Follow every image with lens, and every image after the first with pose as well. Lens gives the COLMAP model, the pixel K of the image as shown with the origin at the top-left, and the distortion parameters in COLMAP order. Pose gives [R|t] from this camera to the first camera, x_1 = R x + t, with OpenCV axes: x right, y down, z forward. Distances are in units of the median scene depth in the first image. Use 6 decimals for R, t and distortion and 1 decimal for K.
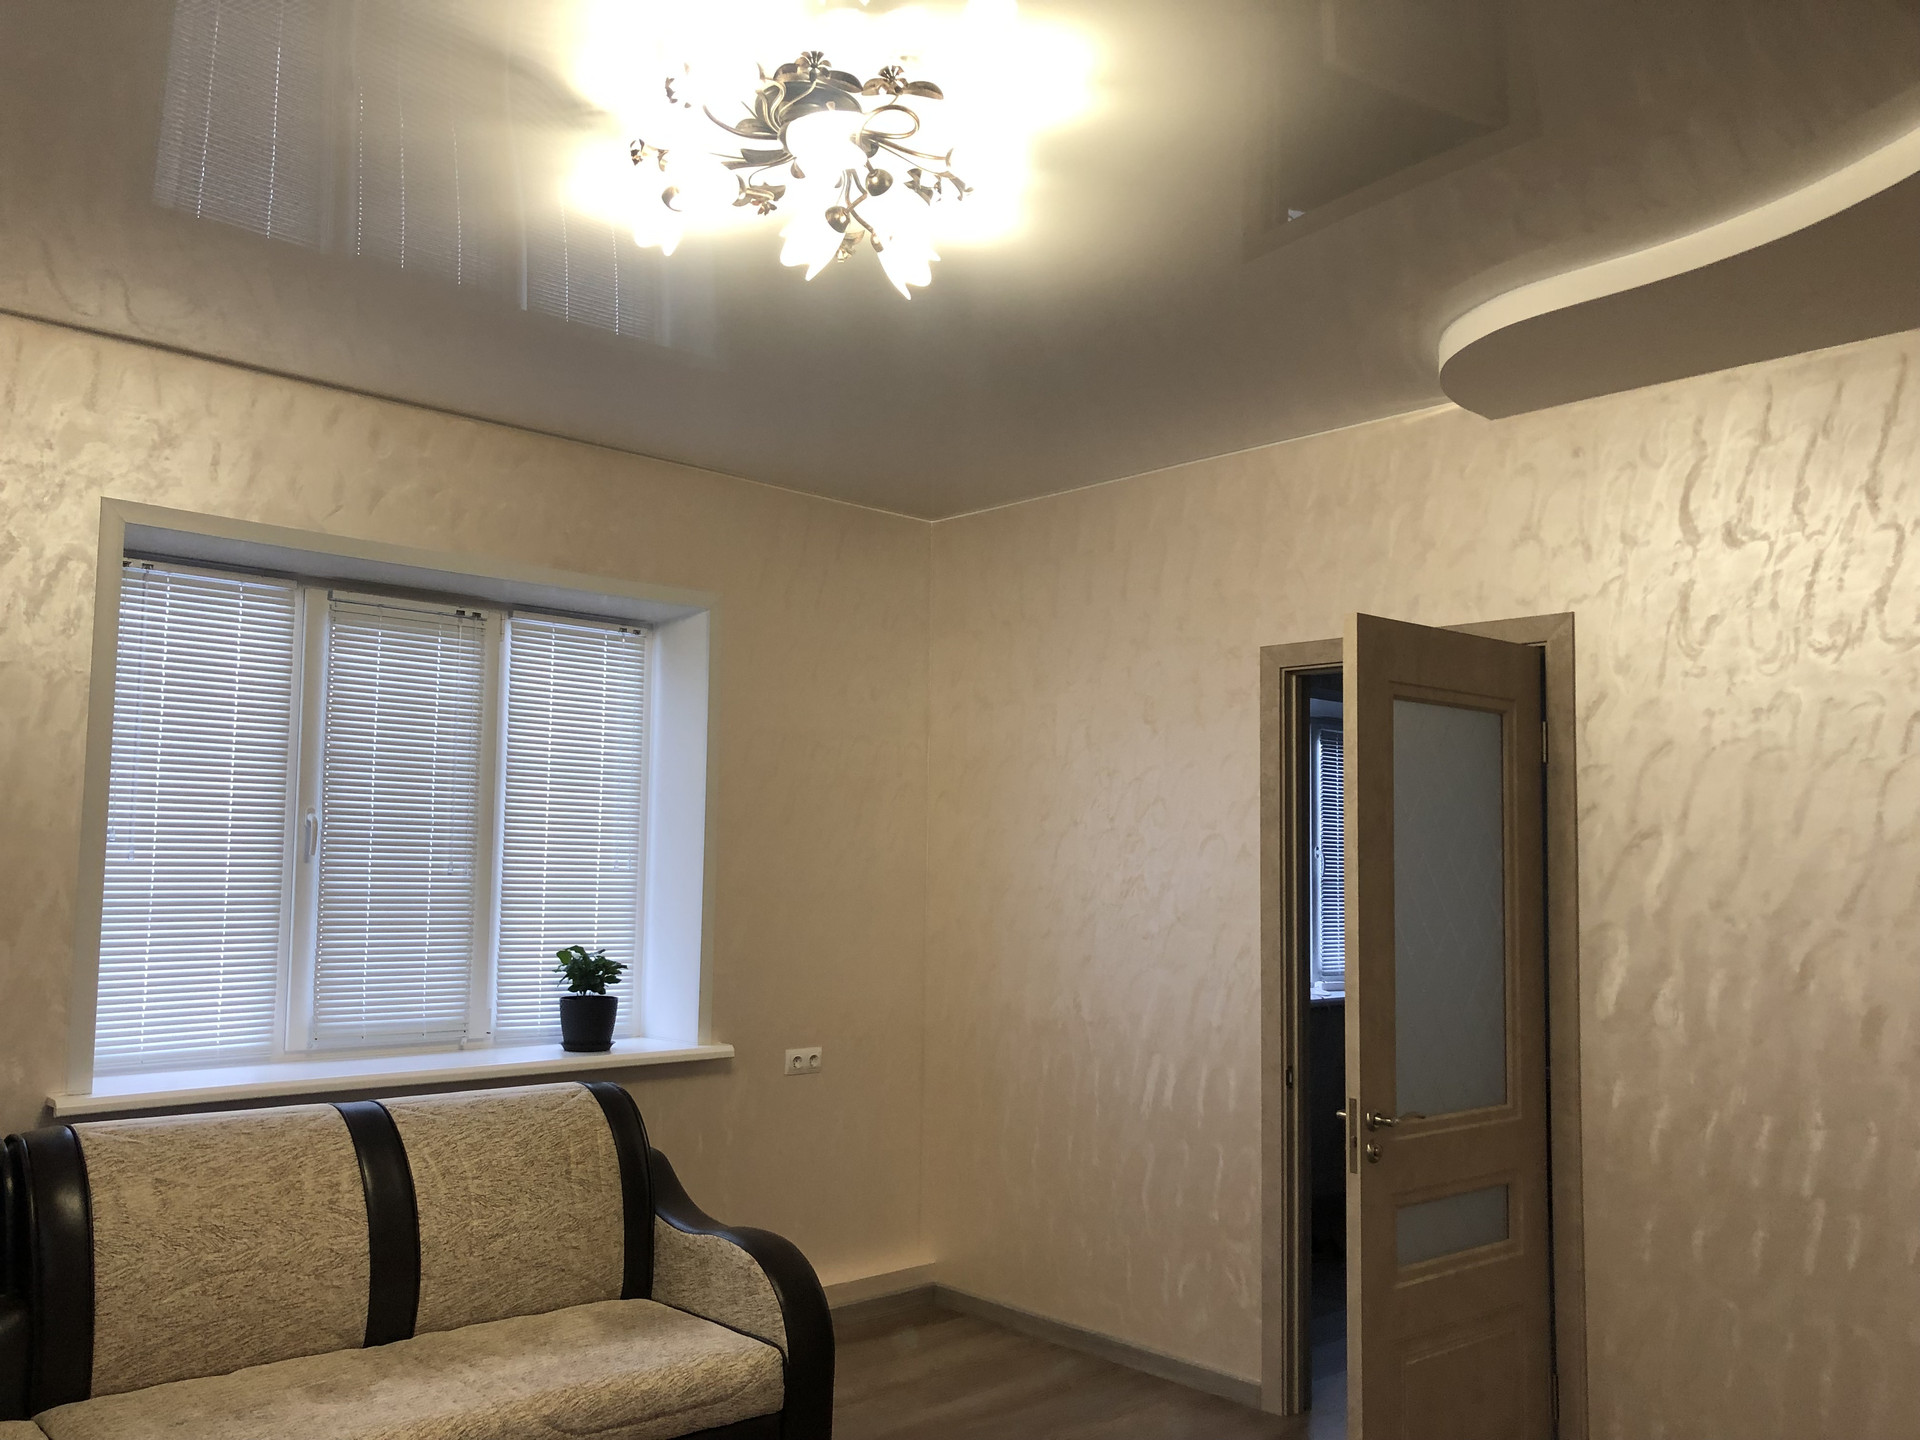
lens RADIAL K [[1587.0, 0, 972.9], [0, 1587.0, 749.1], [0, 0, 1]] dist [0.050138, -0.046592]
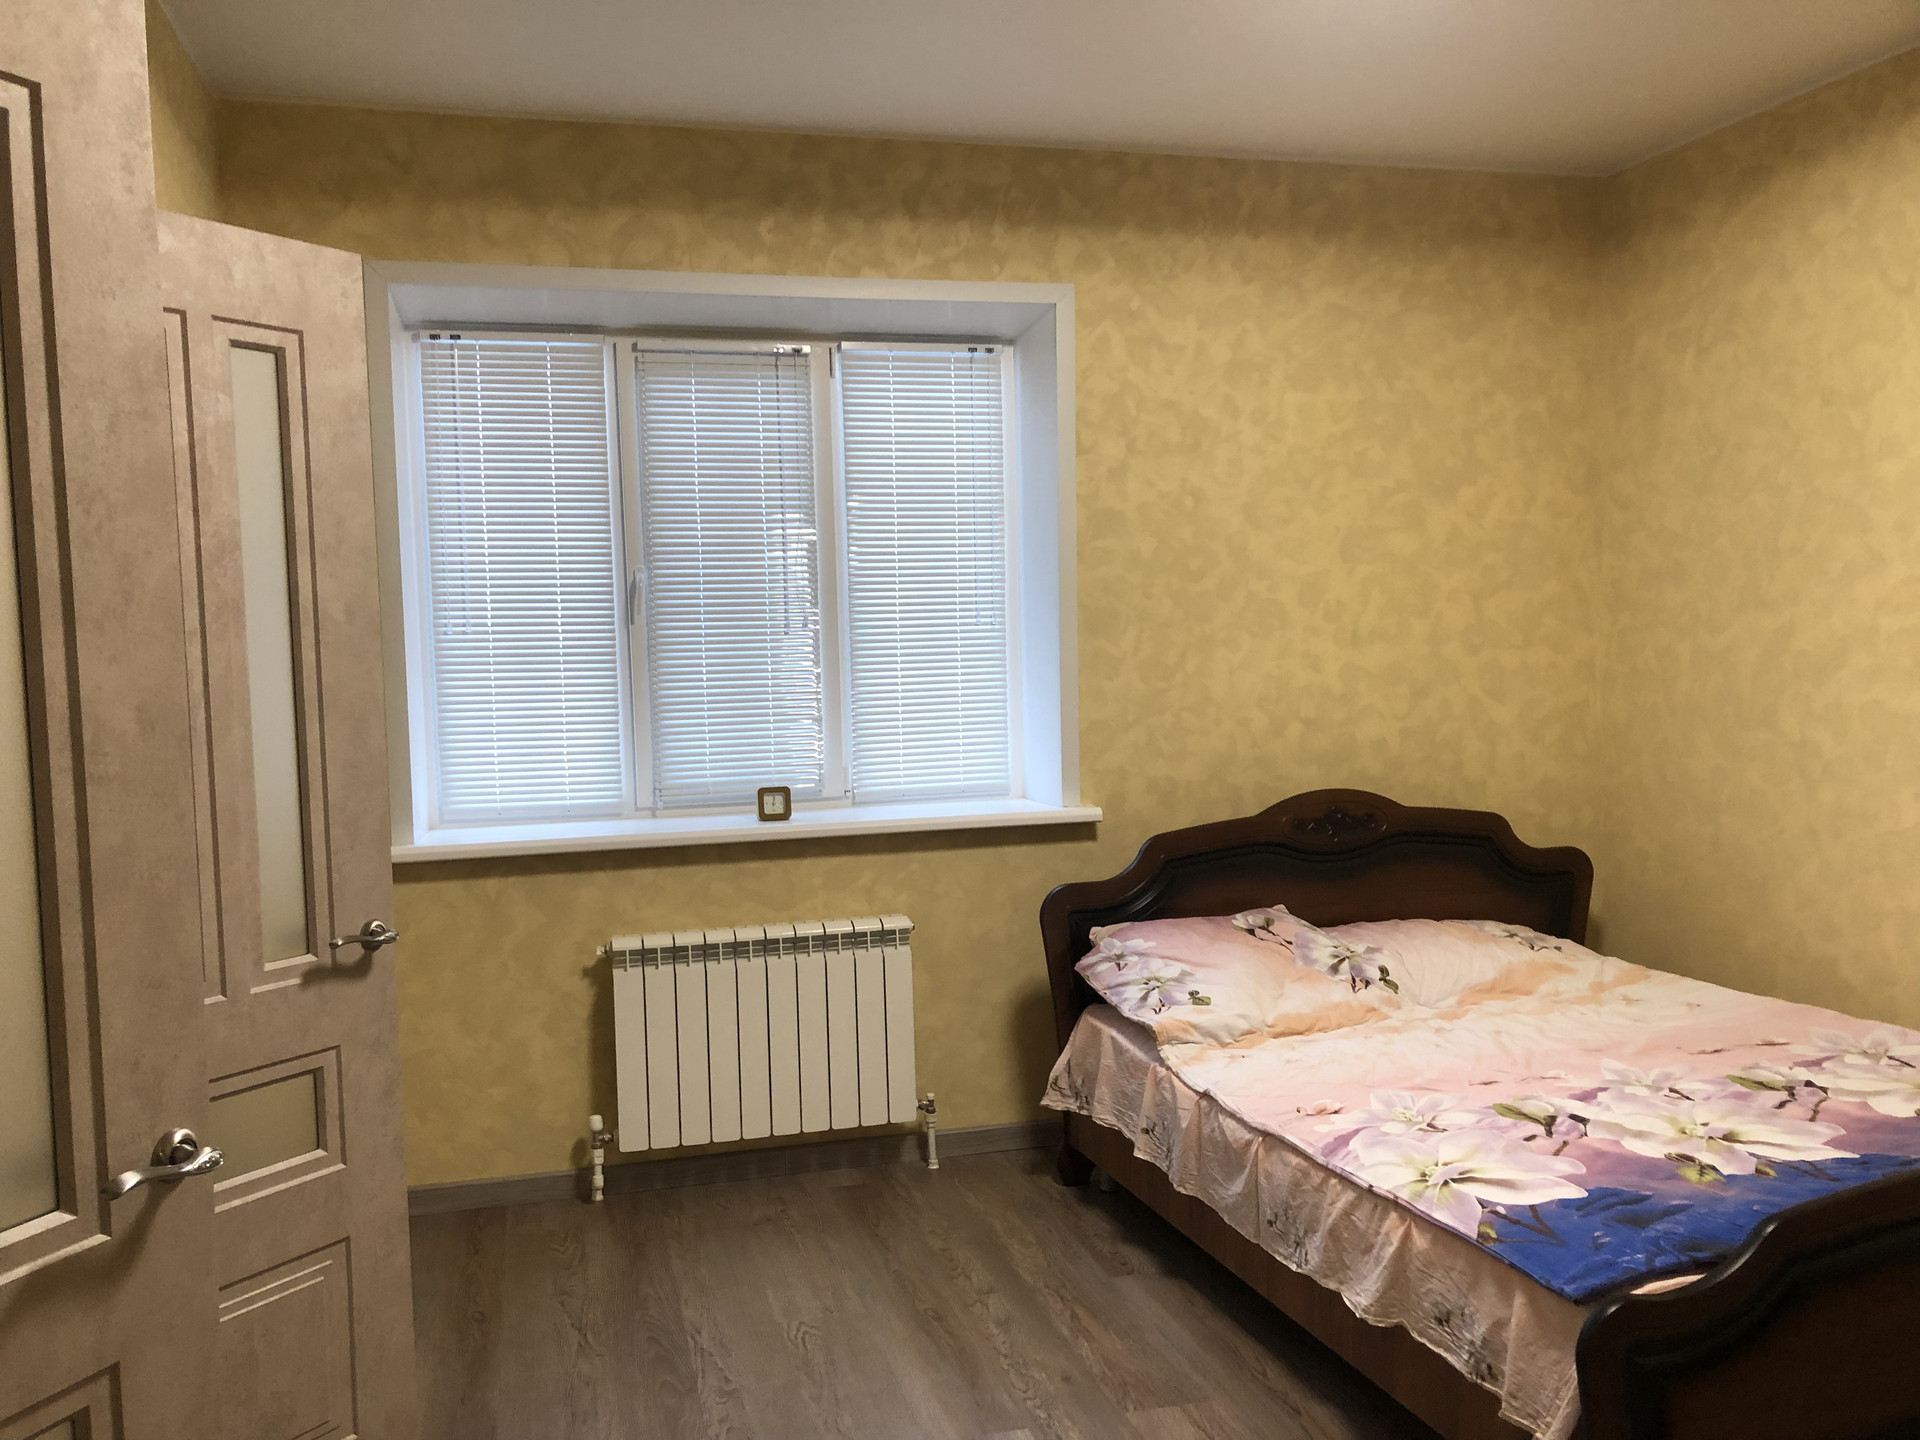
lens RADIAL K [[1587.0, 0, 954.4], [0, 1587.0, 751.6], [0, 0, 1]] dist [0.050138, -0.046592]
pose [[0.888110, -0.000296, -0.459632, 0.201078], [0.075561, 0.986489, 0.145363, 0.018423], [0.453378, -0.163829, 0.876133, 0.206126]]
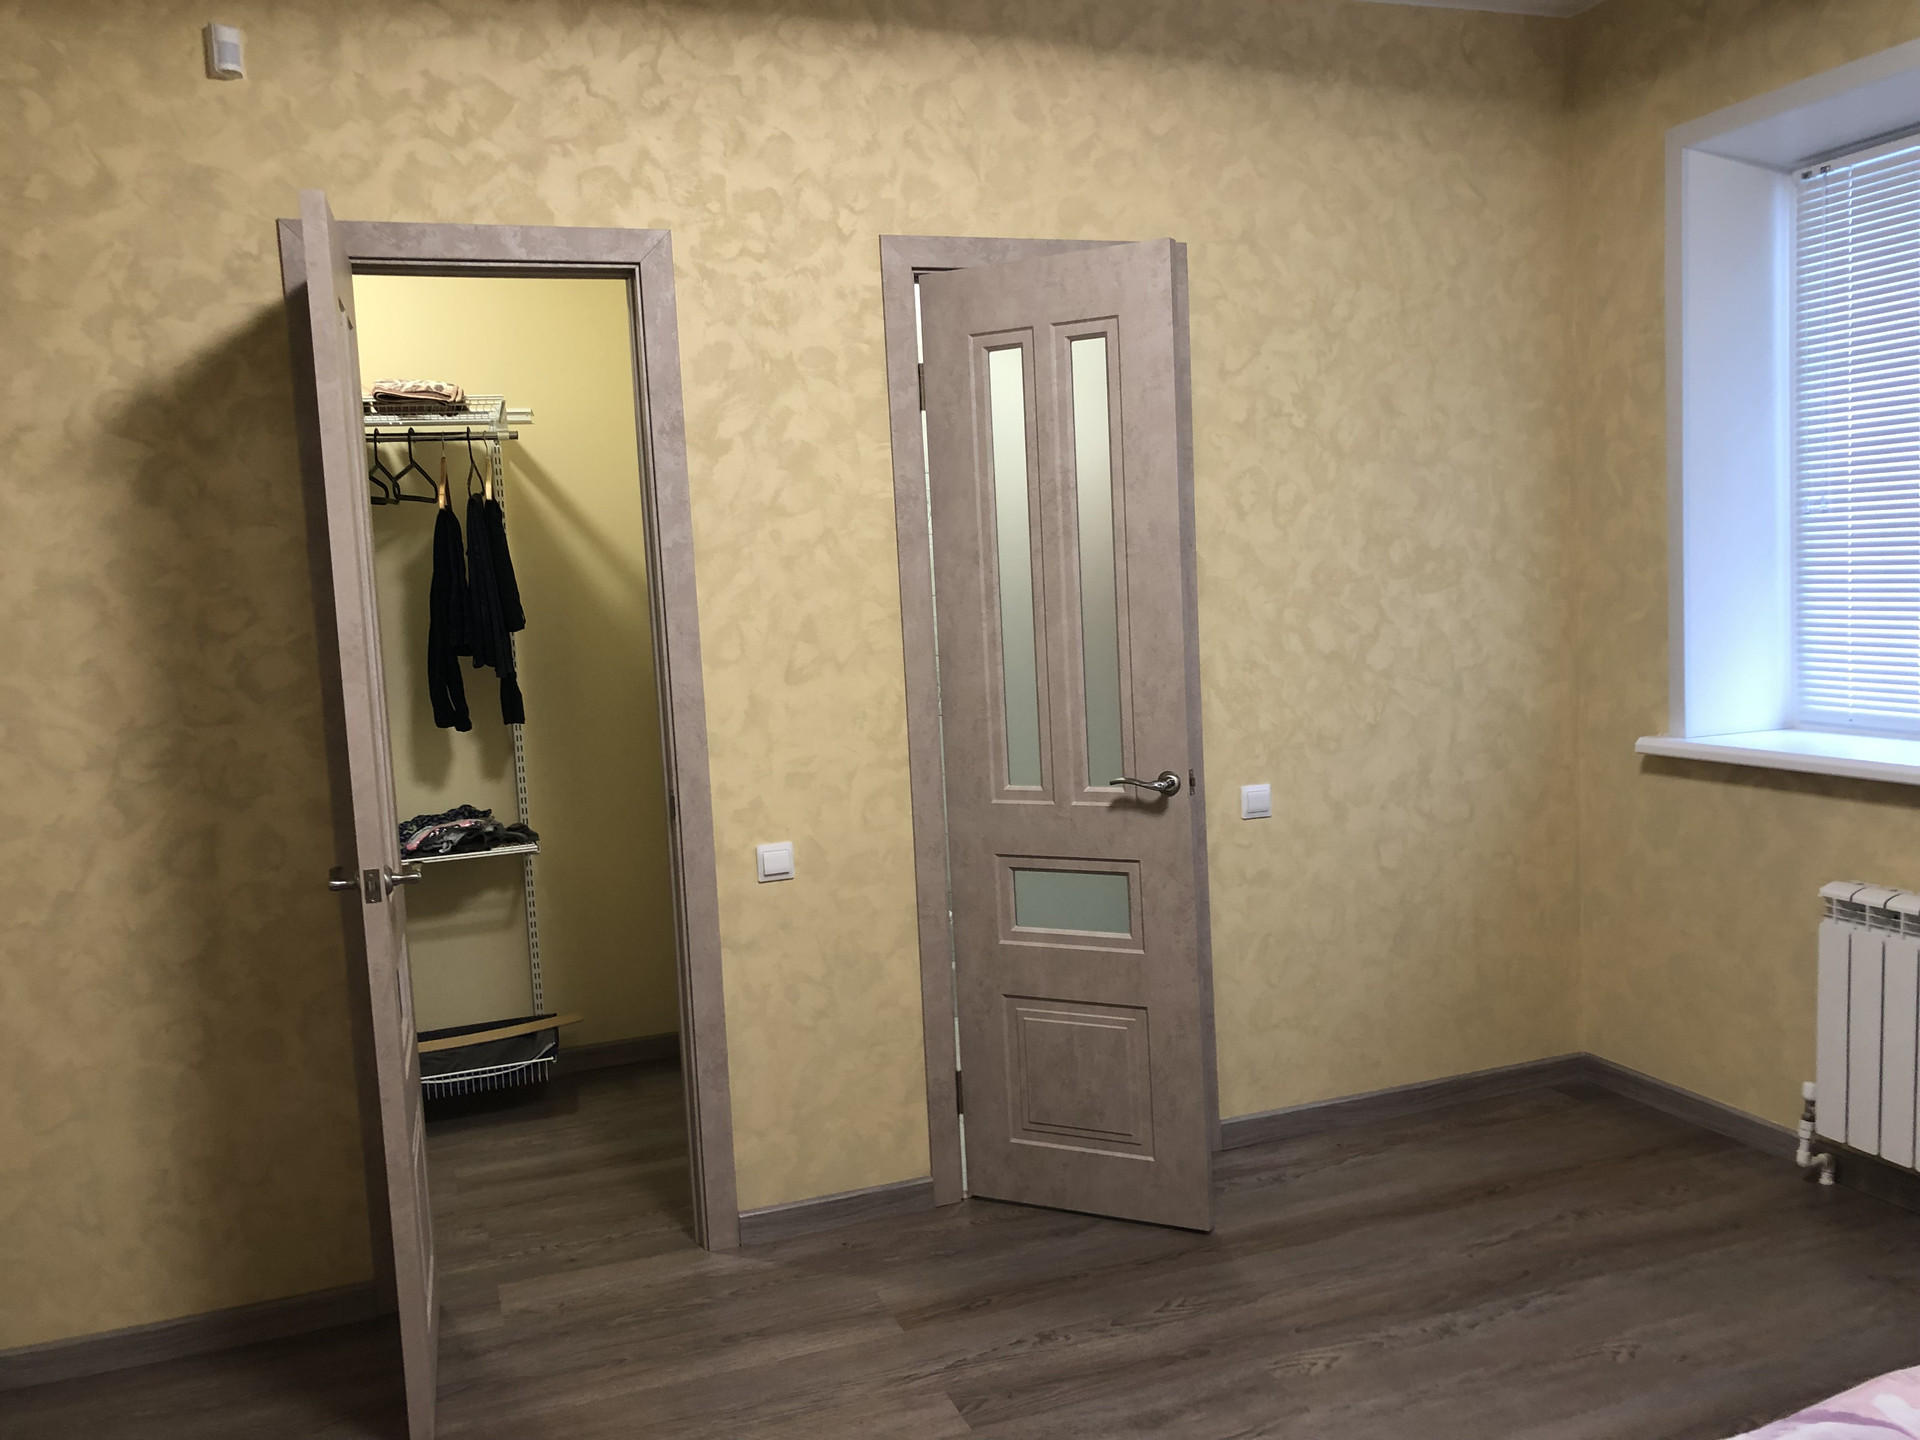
lens RADIAL K [[1587.0, 0, 962.8], [0, 1587.0, 727.9], [0, 0, 1]] dist [0.050138, -0.046592]
pose [[-0.376646, 0.092925, -0.921685, 0.452397], [0.122706, 0.991193, 0.049789, 0.078685], [0.918194, -0.094344, -0.384732, 0.800363]]
